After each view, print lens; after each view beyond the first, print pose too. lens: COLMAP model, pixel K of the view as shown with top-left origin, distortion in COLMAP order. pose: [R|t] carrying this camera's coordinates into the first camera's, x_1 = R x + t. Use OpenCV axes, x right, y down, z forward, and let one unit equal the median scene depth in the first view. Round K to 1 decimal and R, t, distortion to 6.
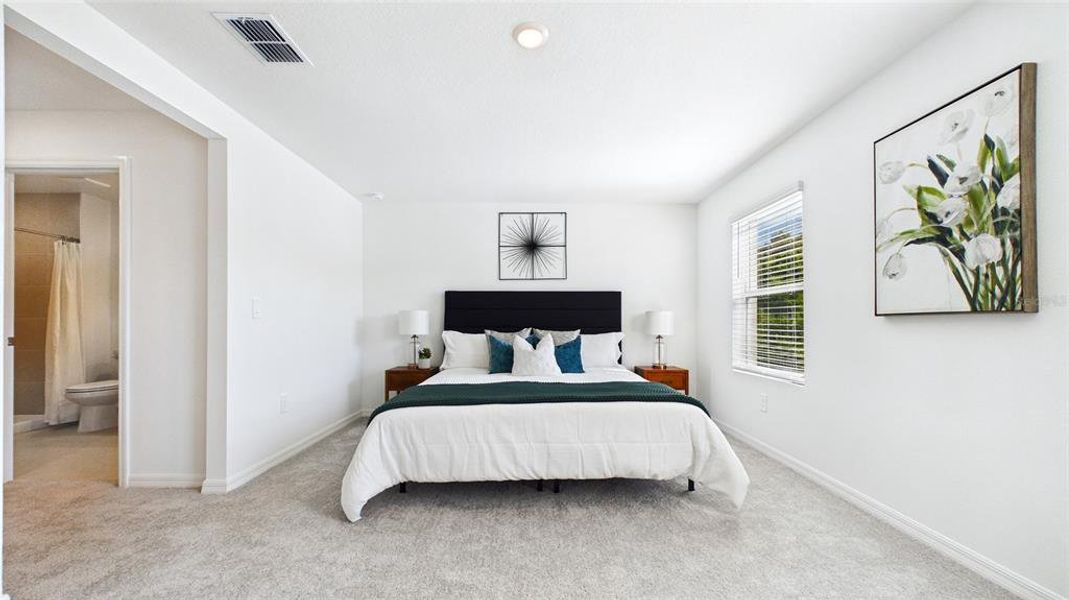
lens RADIAL K [[391.3, 0, 536.5], [0, 391.3, 324.0], [0, 0, 1]] dist [0.001321, 0.000069]
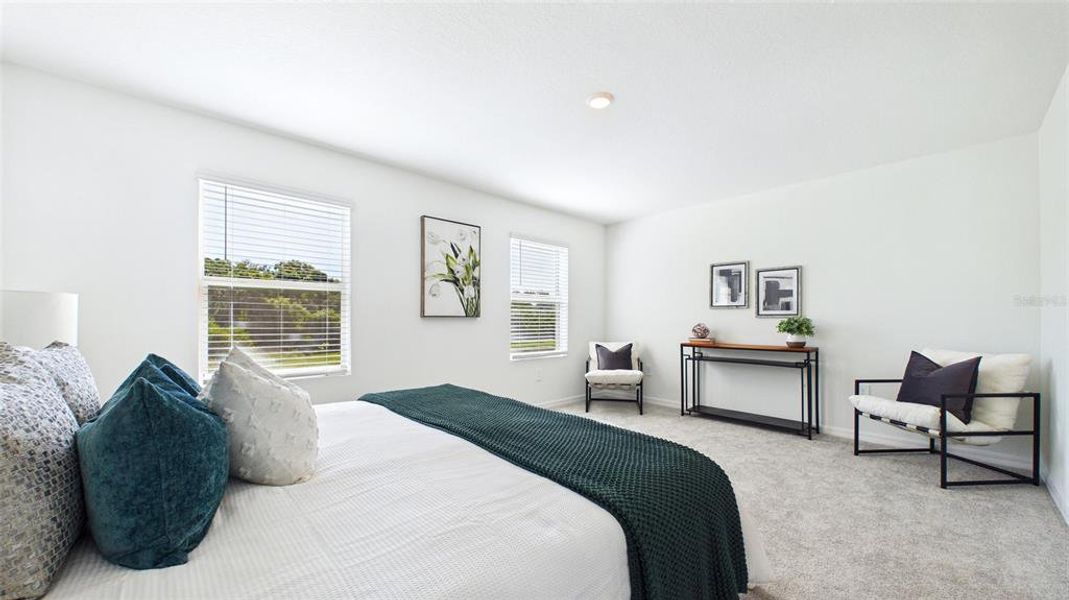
lens RADIAL K [[391.3, 0, 530.8], [0, 391.3, 319.4], [0, 0, 1]] dist [0.001321, 0.000069]
pose [[-0.663059, 0.003008, 0.748561, -0.875414], [-0.000676, 0.999989, -0.004618, -0.001578], [-0.748567, -0.003568, -0.663050, 2.132438]]
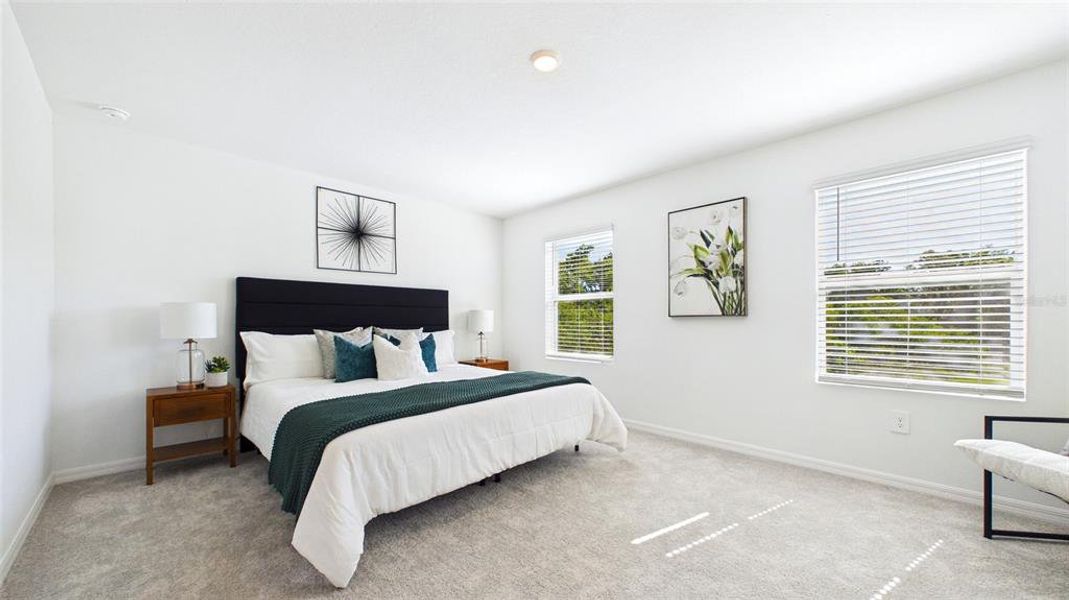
lens RADIAL K [[391.3, 0, 537.3], [0, 391.3, 320.9], [0, 0, 1]] dist [0.001321, 0.000069]
pose [[0.716770, -0.000959, 0.697309, -0.838487], [0.001961, 0.999998, -0.000640, -0.003576], [-0.697307, 0.001826, 0.716771, 0.232743]]
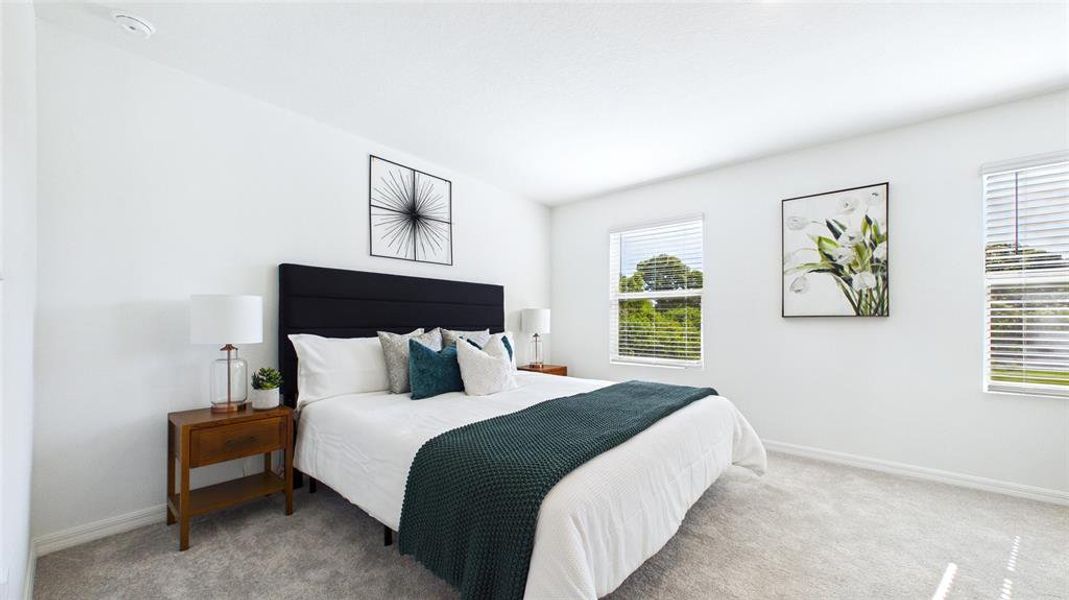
lens RADIAL K [[391.3, 0, 538.3], [0, 391.3, 320.3], [0, 0, 1]] dist [0.001321, 0.000069]
pose [[0.650501, 0.003437, 0.759497, -1.031272], [-0.001373, 0.999993, -0.003349, -0.003499], [-0.759504, 0.001136, 0.650502, 0.880333]]
